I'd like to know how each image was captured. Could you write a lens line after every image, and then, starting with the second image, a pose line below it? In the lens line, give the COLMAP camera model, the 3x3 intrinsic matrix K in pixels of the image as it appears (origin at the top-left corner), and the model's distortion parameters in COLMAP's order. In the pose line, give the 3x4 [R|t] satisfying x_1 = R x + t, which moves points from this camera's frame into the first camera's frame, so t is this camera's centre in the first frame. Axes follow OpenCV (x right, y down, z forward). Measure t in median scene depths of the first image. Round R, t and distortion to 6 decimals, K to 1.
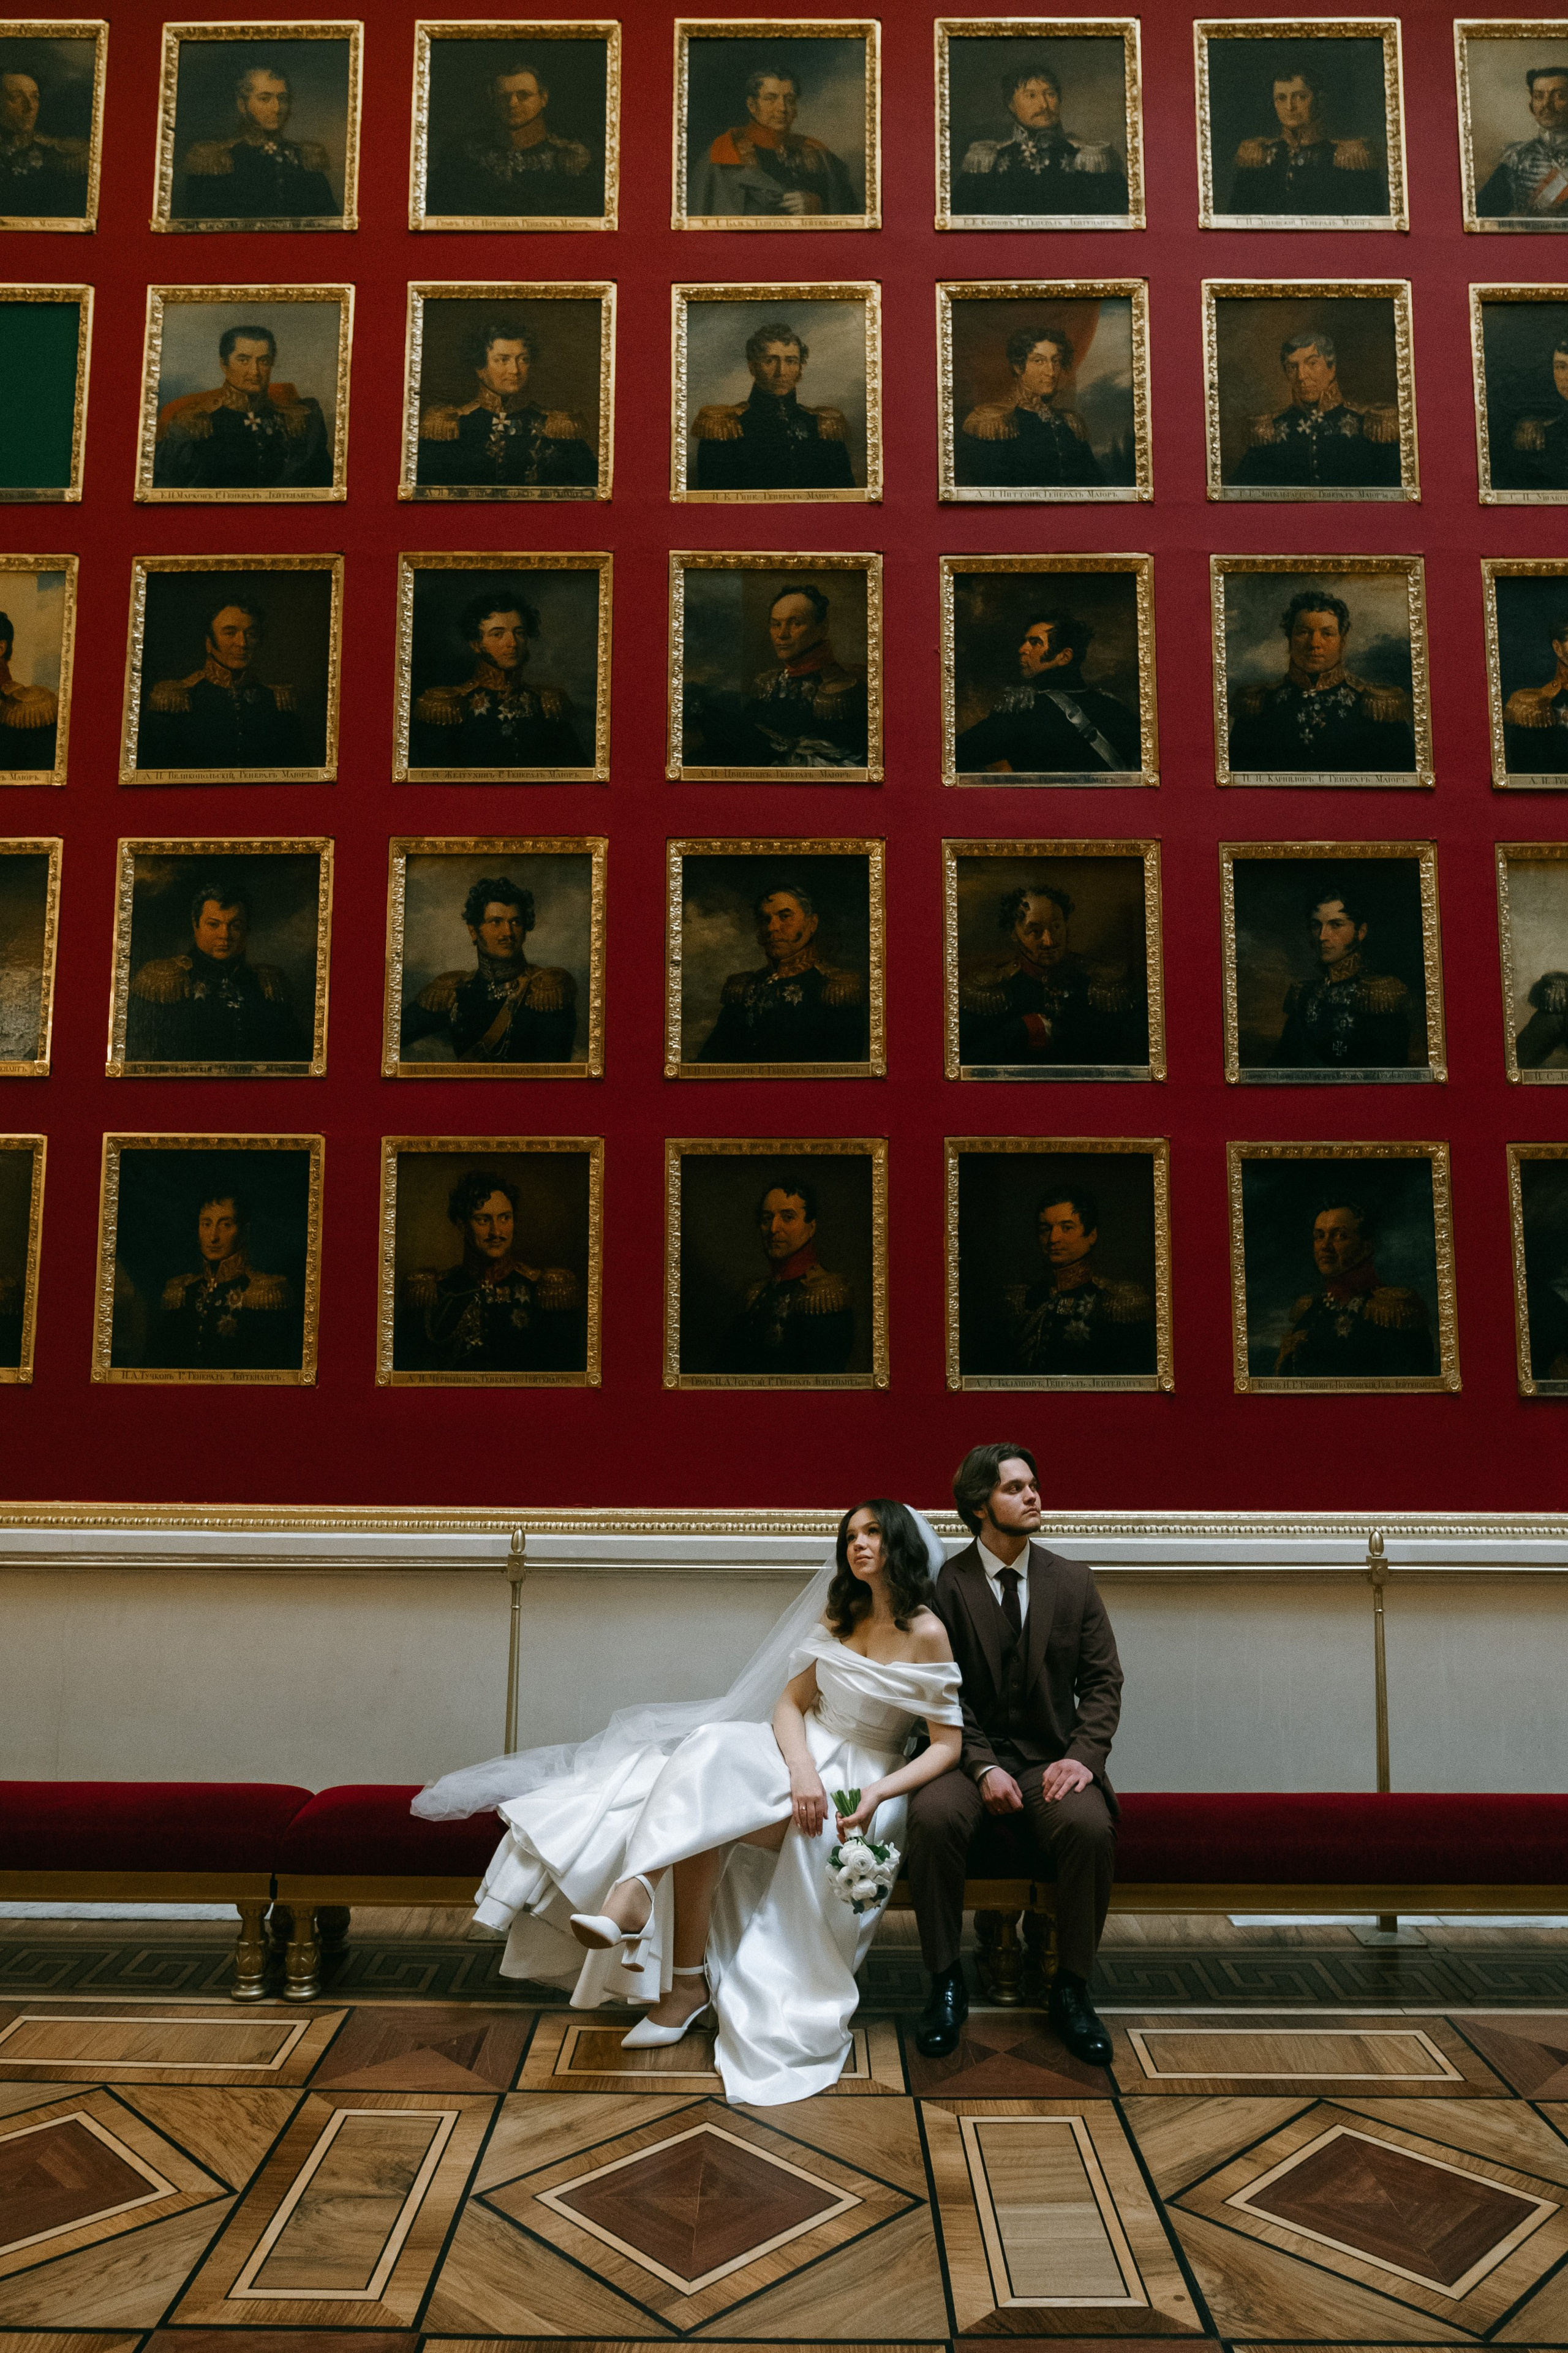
lens RADIAL K [[1559.9, 0, 795.4], [0, 1559.9, 1152.2], [0, 0, 1]] dist [-0.007676, 0.004332]
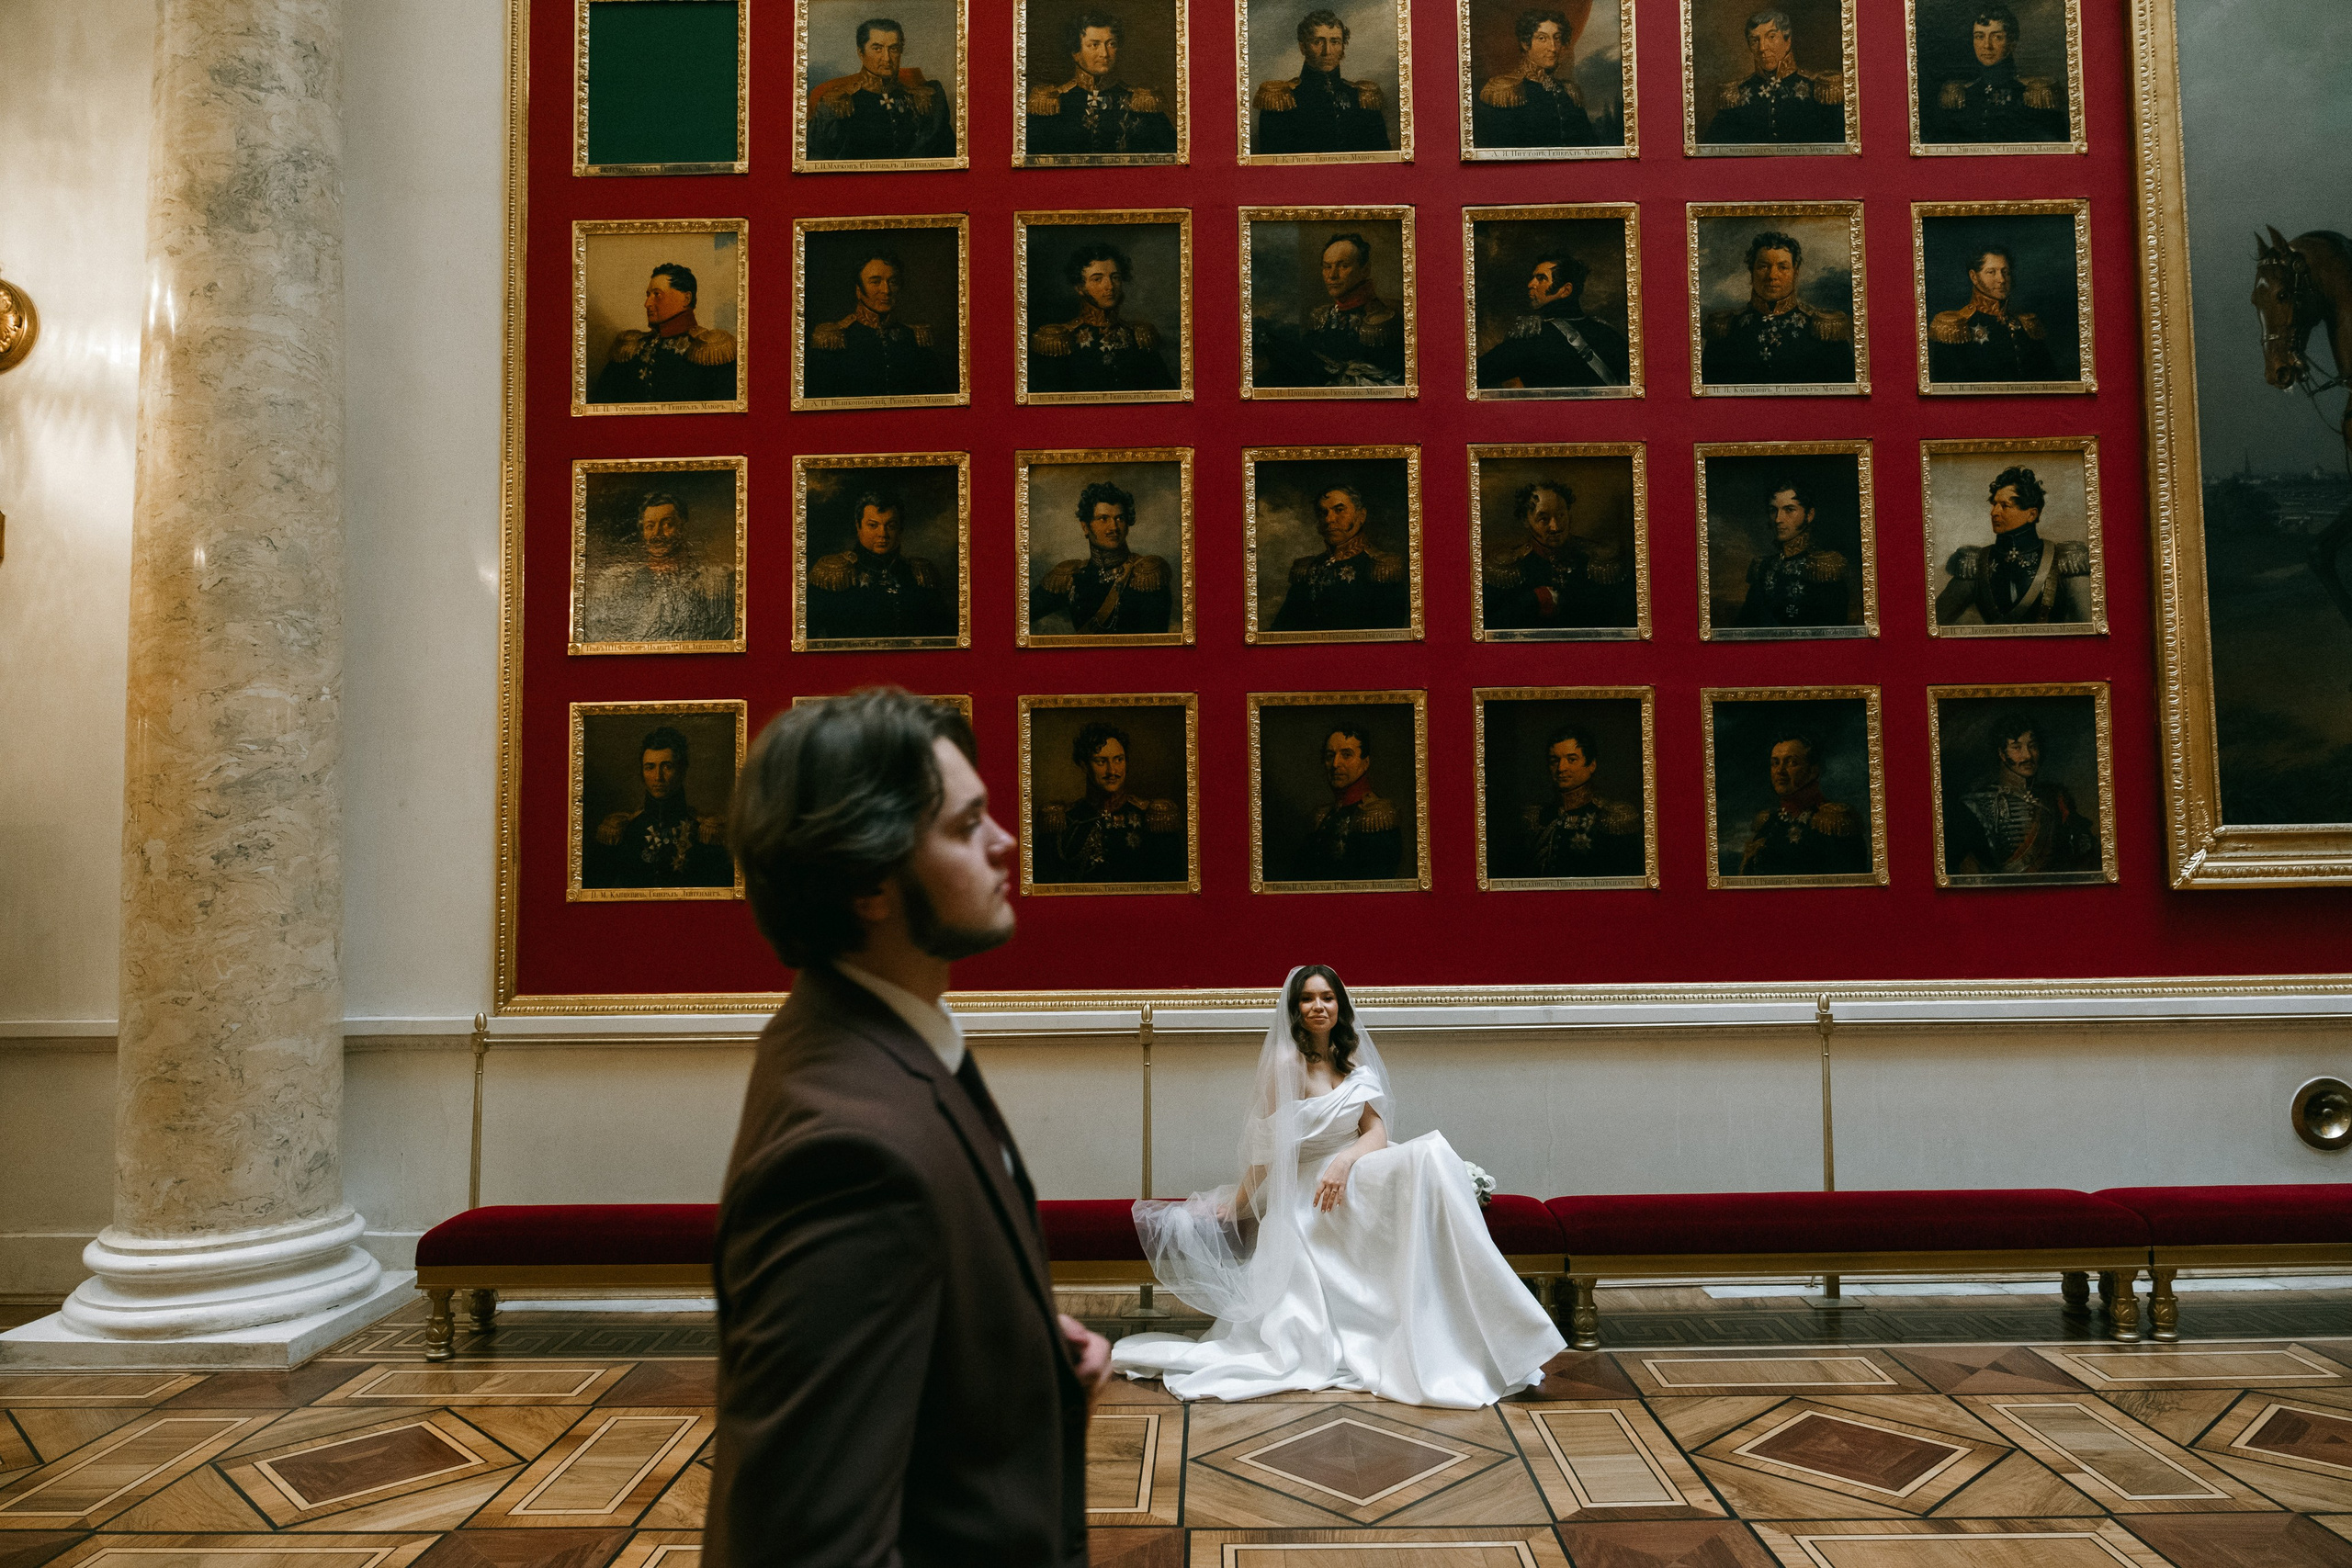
lens RADIAL K [[1559.2, 0, 1163.3], [0, 1559.2, 795.2], [0, 0, 1]] dist [-0.007676, 0.004332]
pose [[0.999842, -0.017327, -0.003881, -0.144829], [0.017530, 0.998027, 0.060285, -0.003904], [0.002829, -0.060343, 0.998174, -0.238412]]
